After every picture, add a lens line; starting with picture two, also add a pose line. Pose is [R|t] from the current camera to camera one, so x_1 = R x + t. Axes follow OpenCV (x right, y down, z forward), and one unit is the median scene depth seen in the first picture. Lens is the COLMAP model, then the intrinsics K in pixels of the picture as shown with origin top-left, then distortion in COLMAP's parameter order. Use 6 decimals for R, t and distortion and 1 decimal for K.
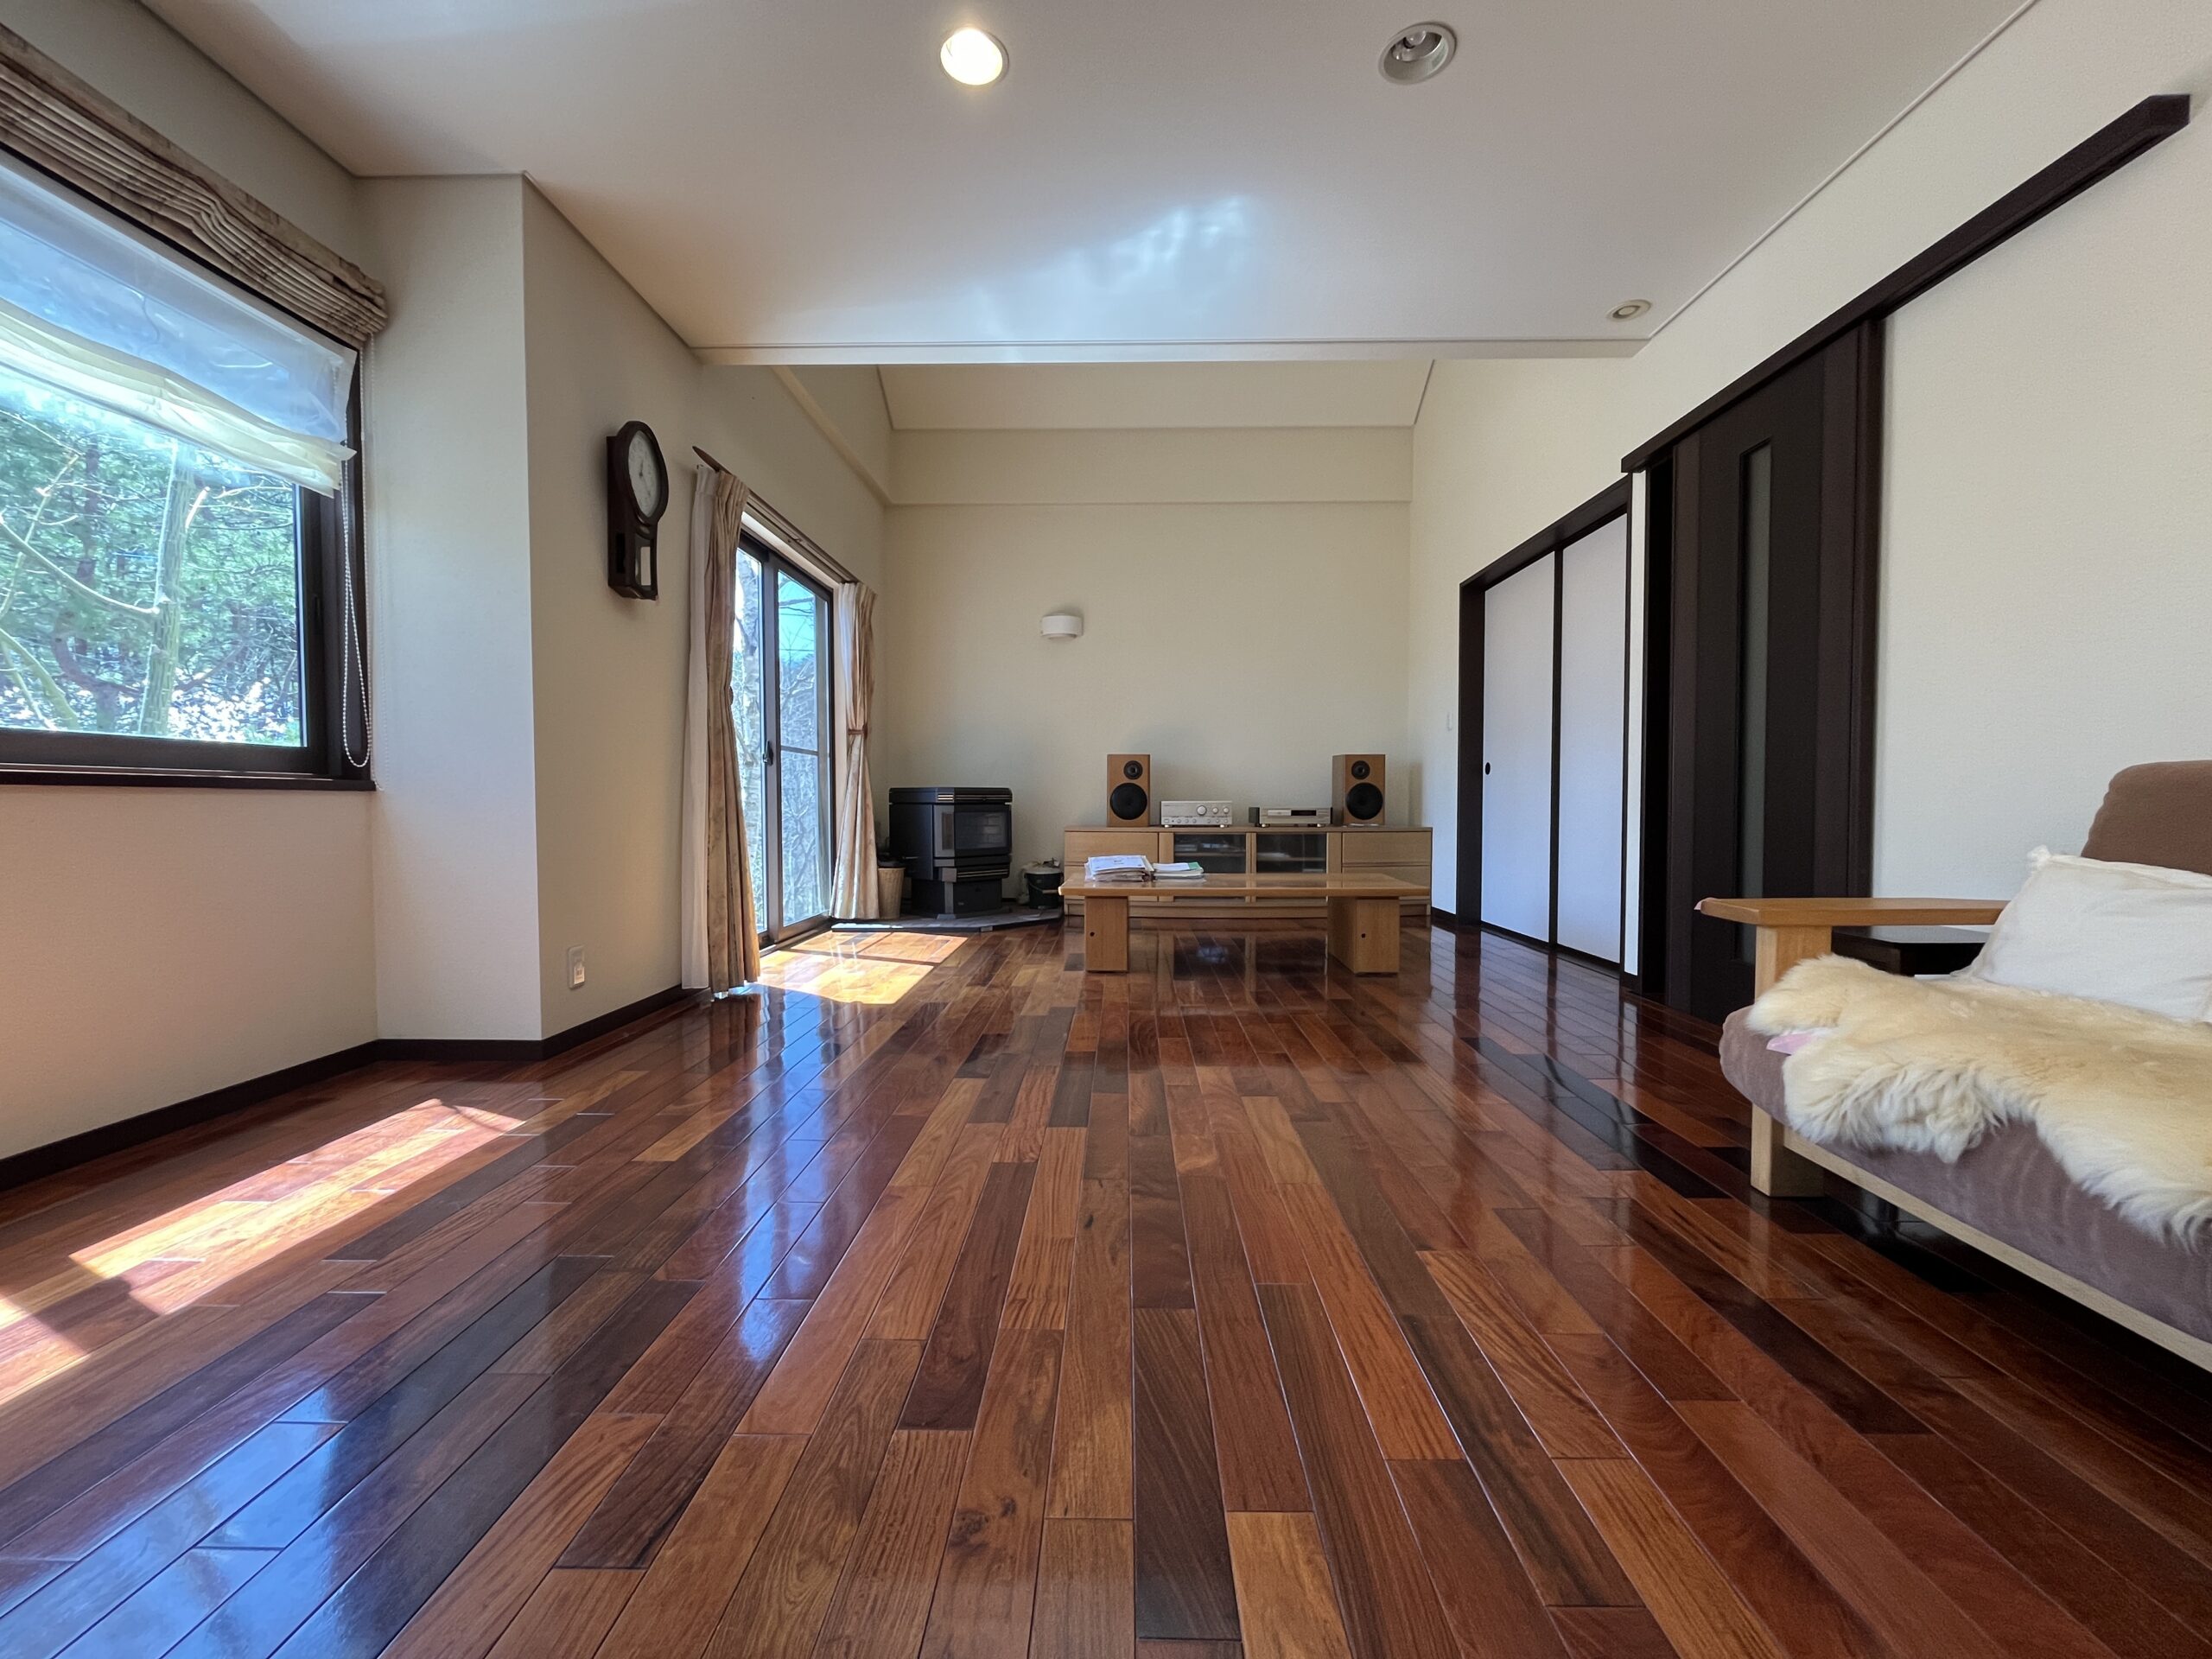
lens RADIAL K [[890.4, 0, 1113.8], [0, 890.4, 827.3], [0, 0, 1]] dist [0.002219, 0.000442]
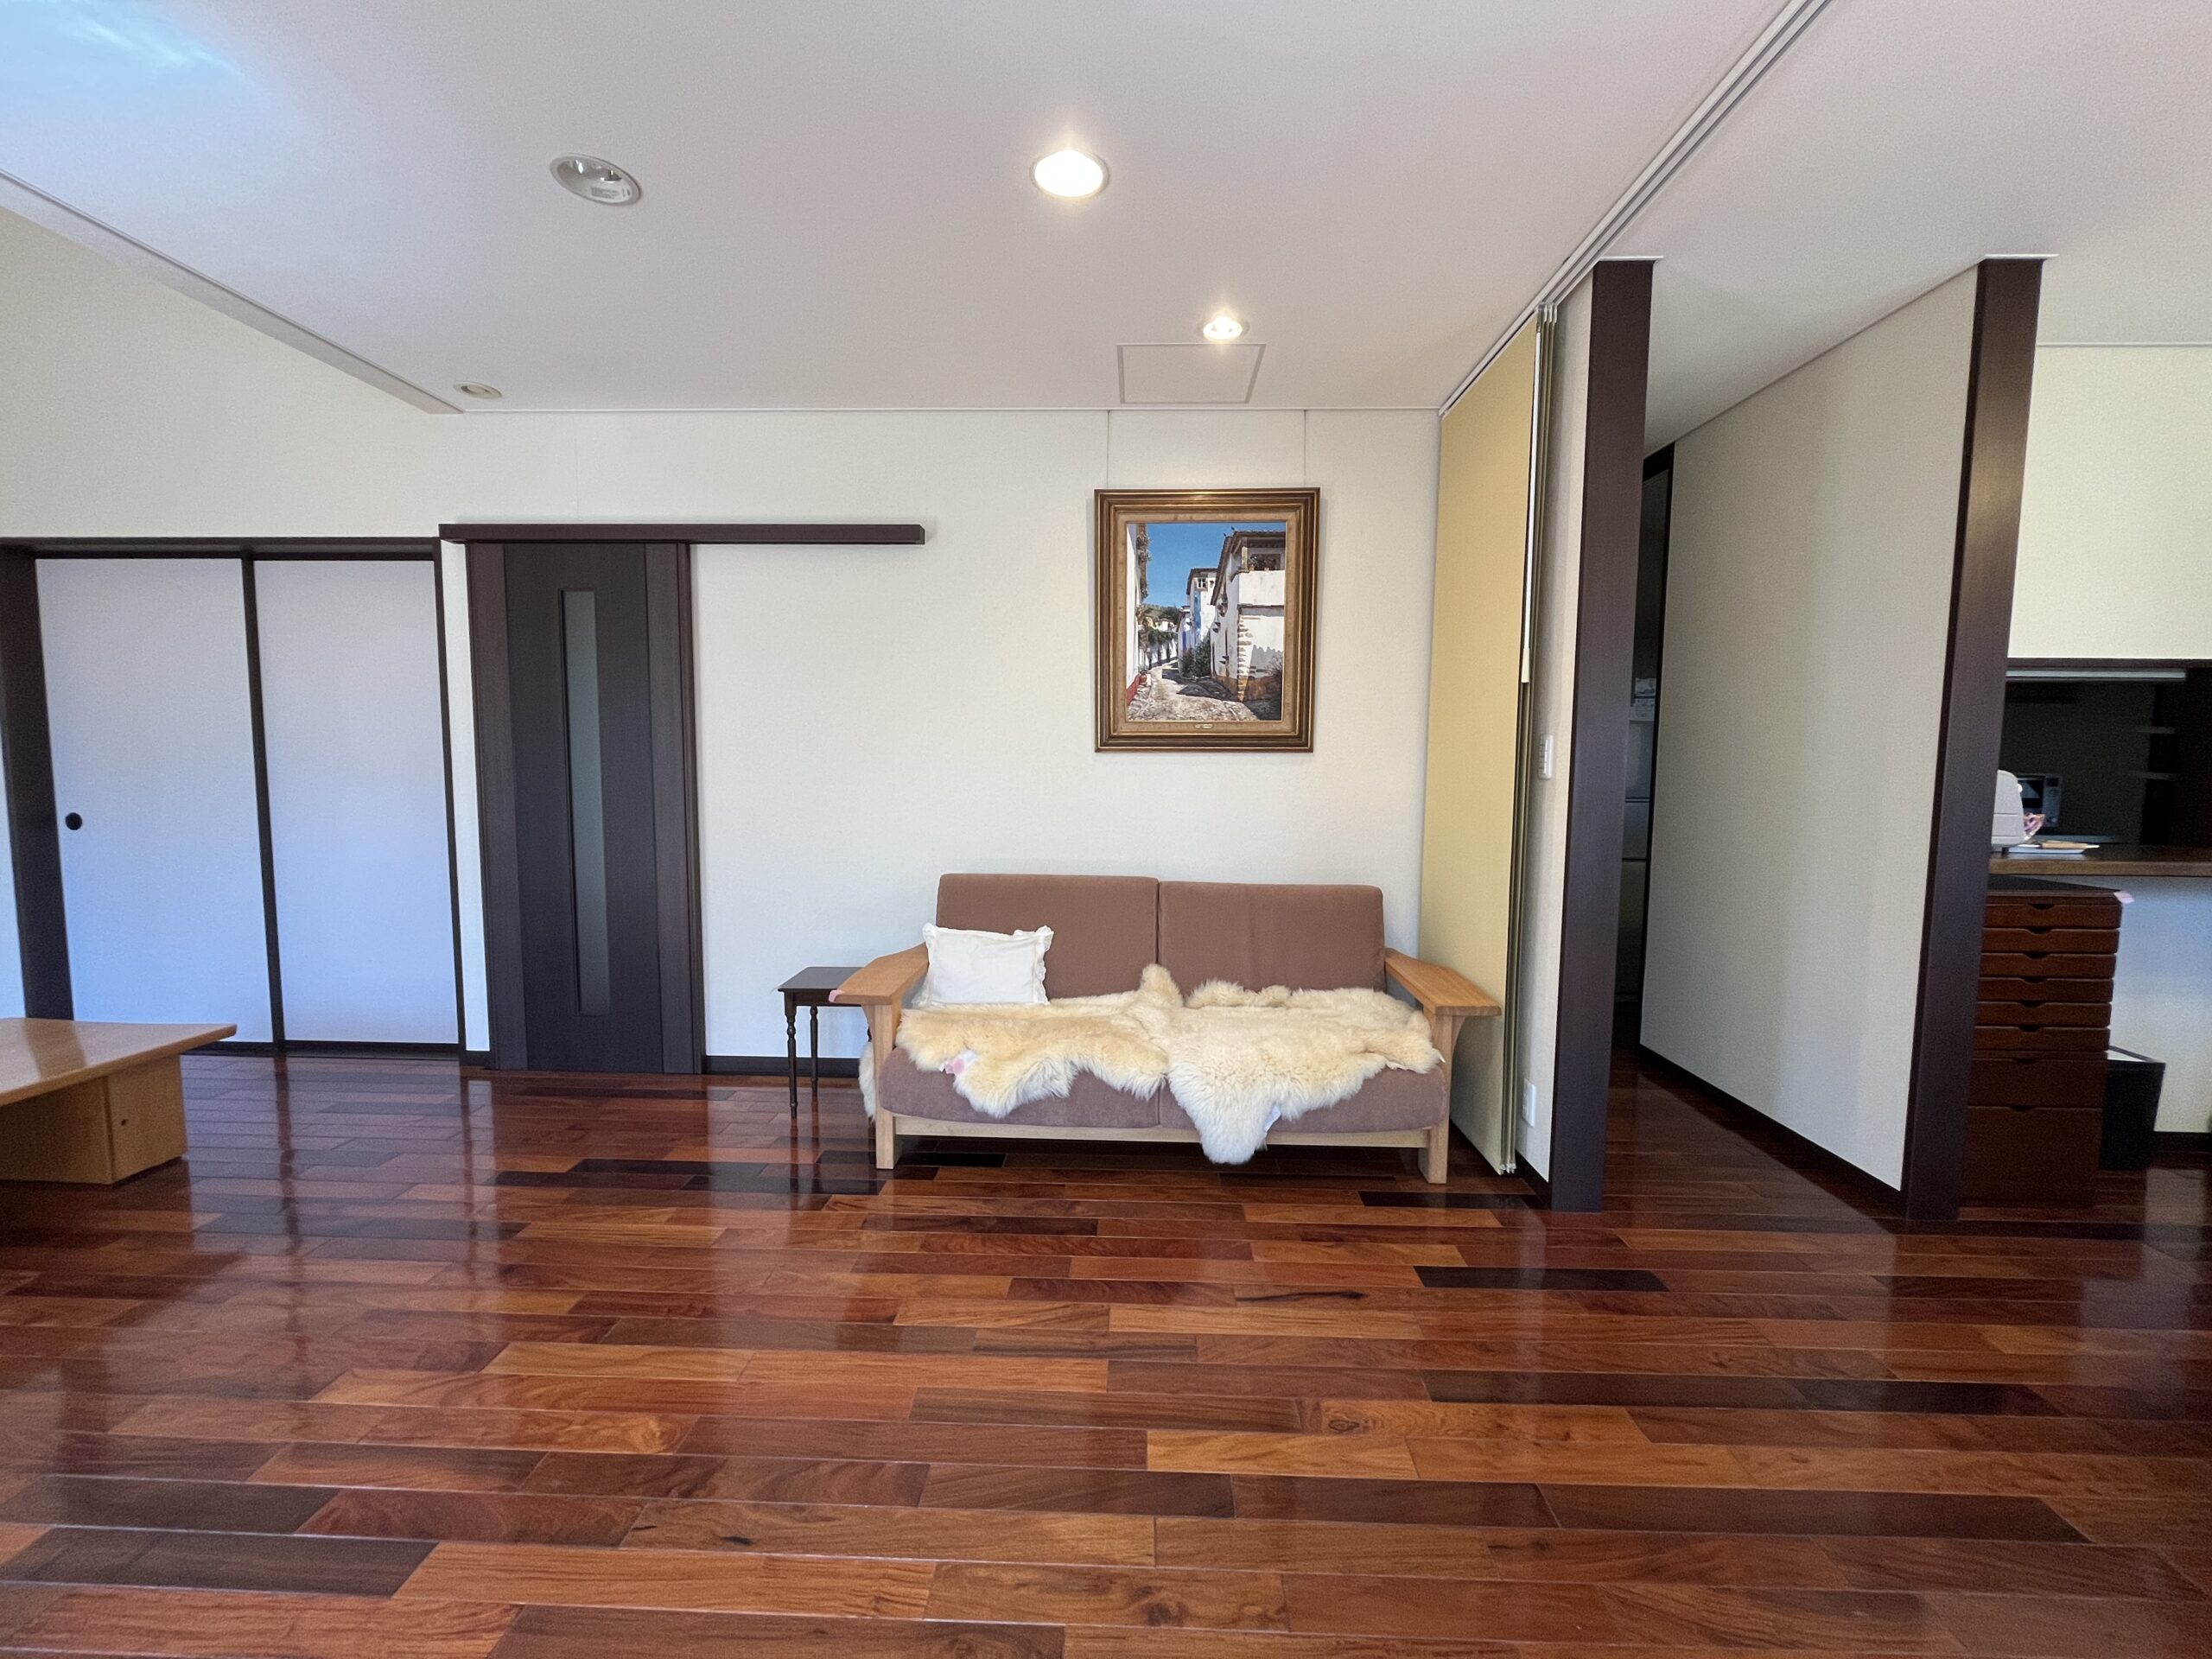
lens RADIAL K [[887.4, 0, 1114.4], [0, 887.4, 834.3], [0, 0, 1]] dist [-0.001996, -0.000095]
pose [[0.009788, -0.084155, 0.996405, -0.607497], [0.018298, 0.996301, 0.083966, -0.233440], [-0.999785, 0.017410, 0.011292, 0.438230]]
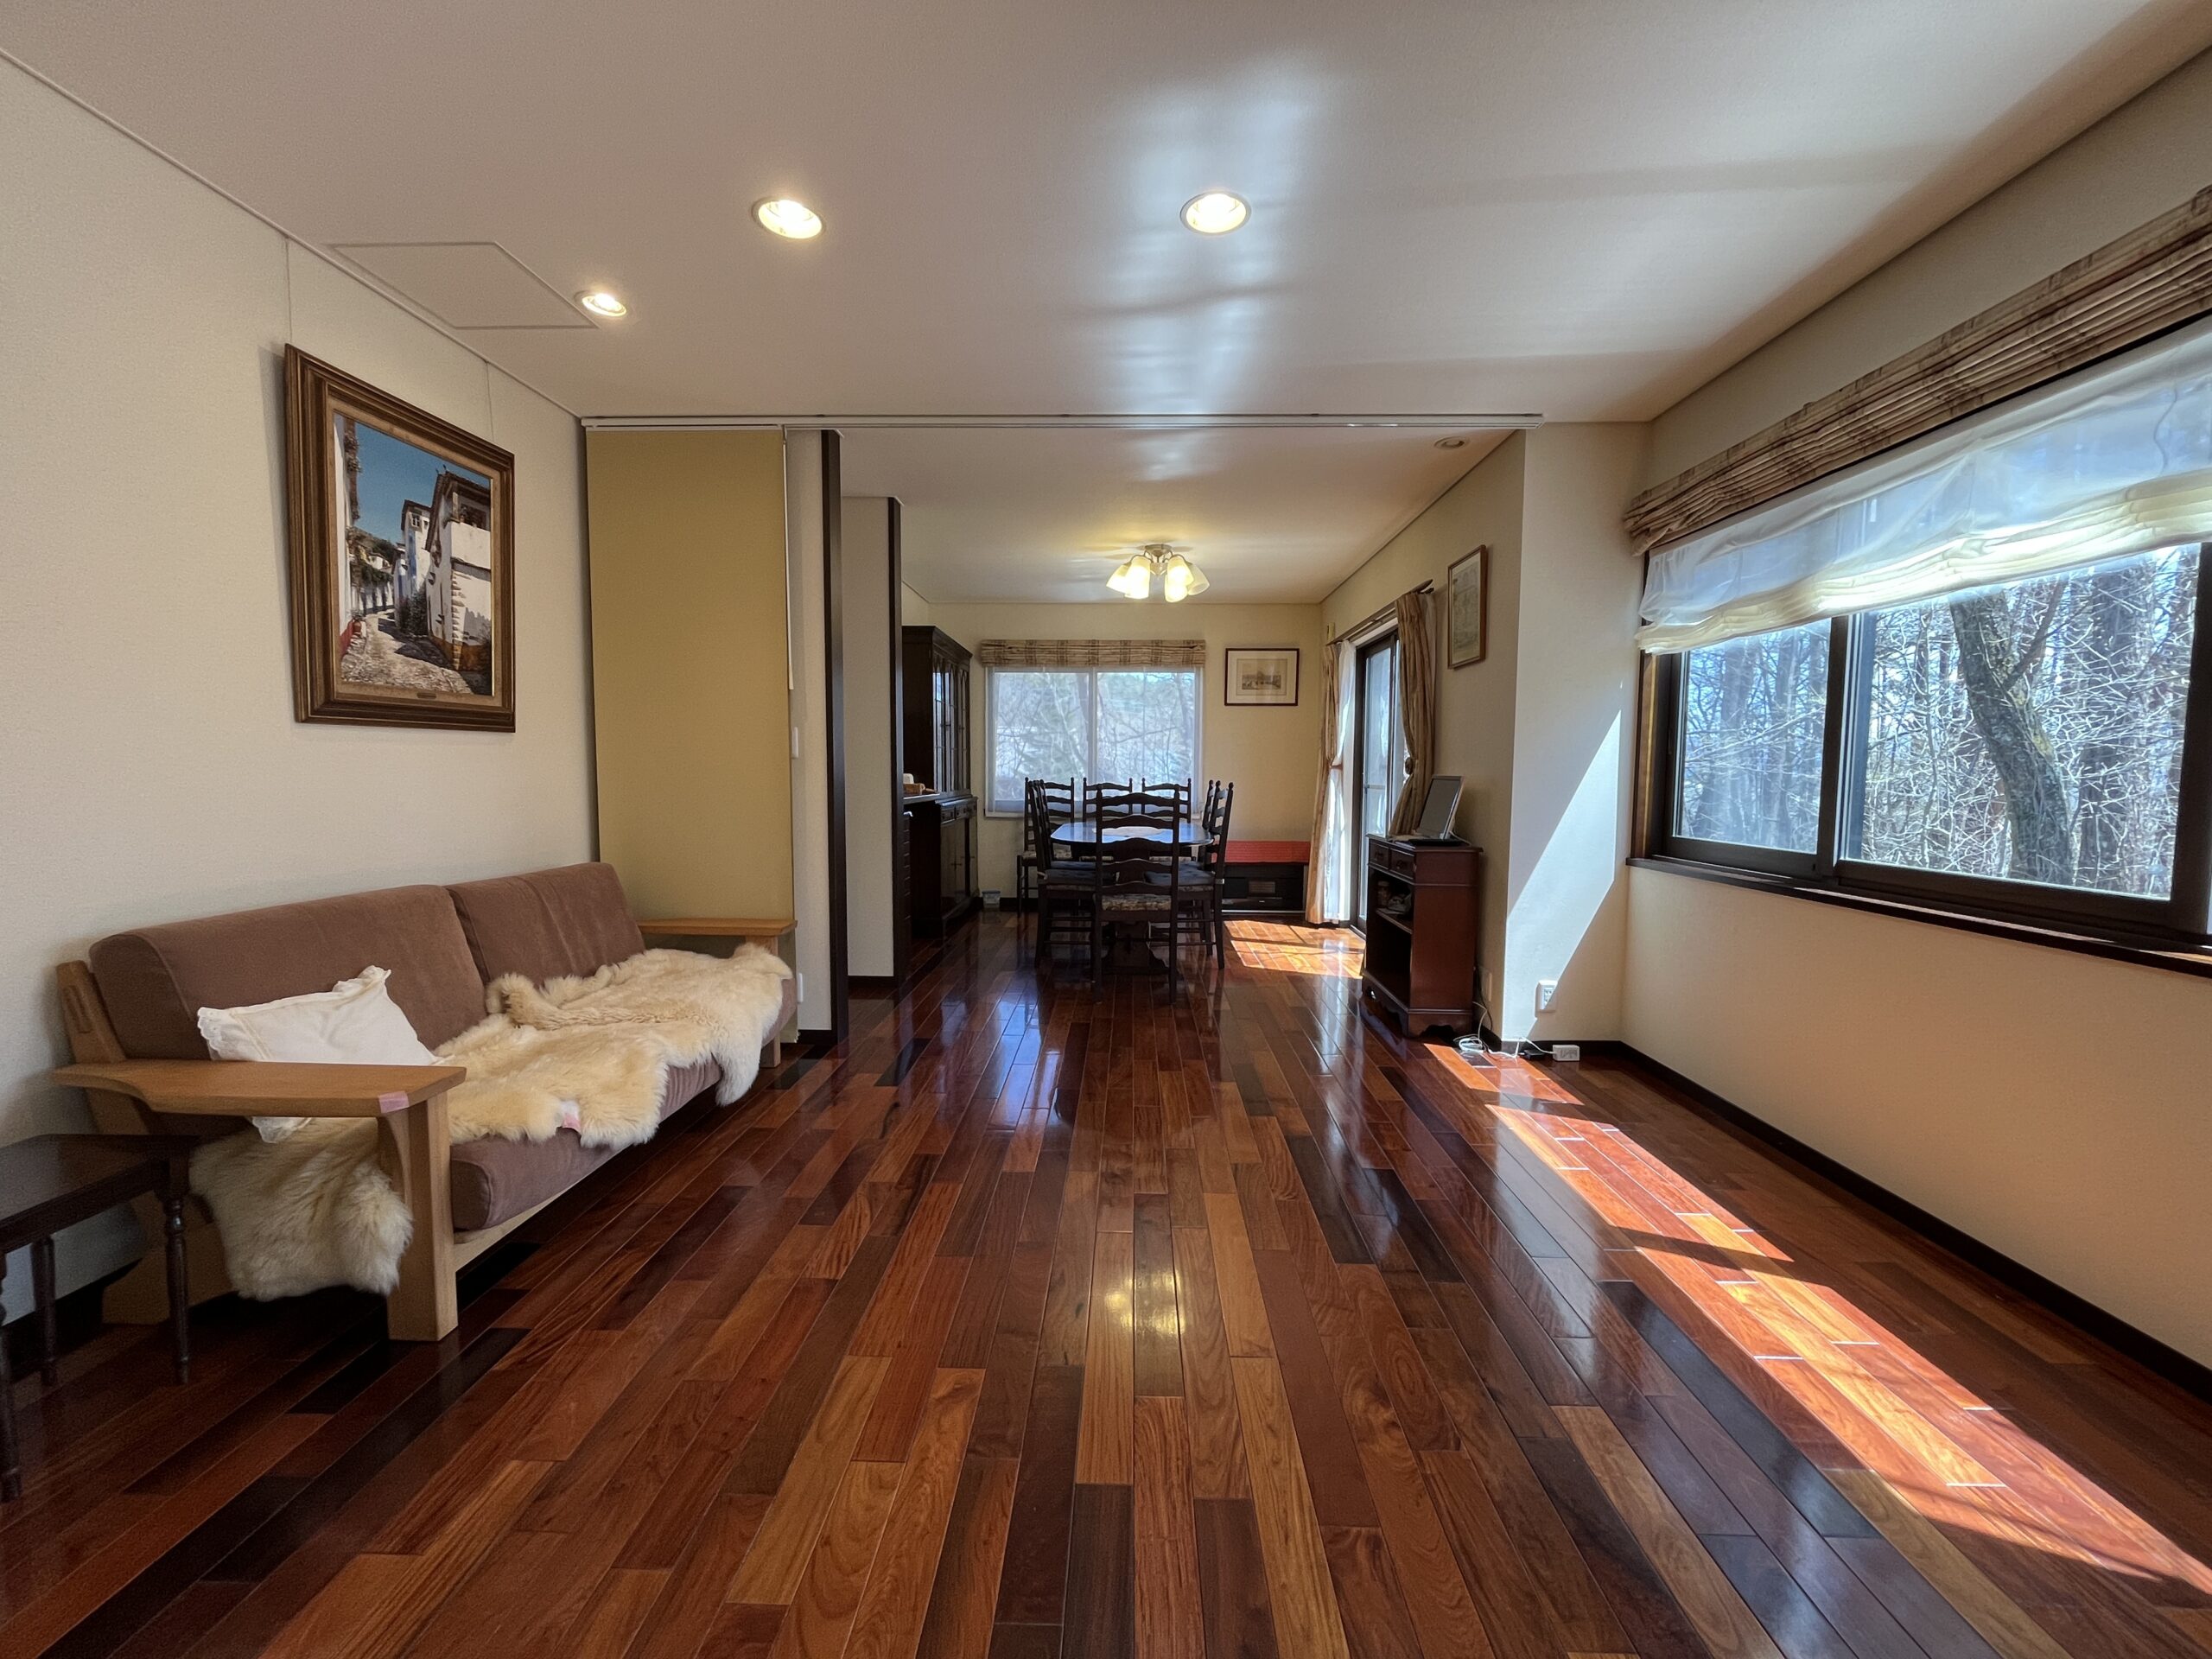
lens RADIAL K [[896.5, 0, 1106.0], [0, 896.5, 829.5], [0, 0, 1]] dist [-0.001306, -0.000162]
pose [[-0.999809, -0.008011, 0.017841, -0.056839], [-0.006266, 0.995385, 0.095759, -0.227429], [-0.018526, 0.095629, -0.995245, 1.551459]]
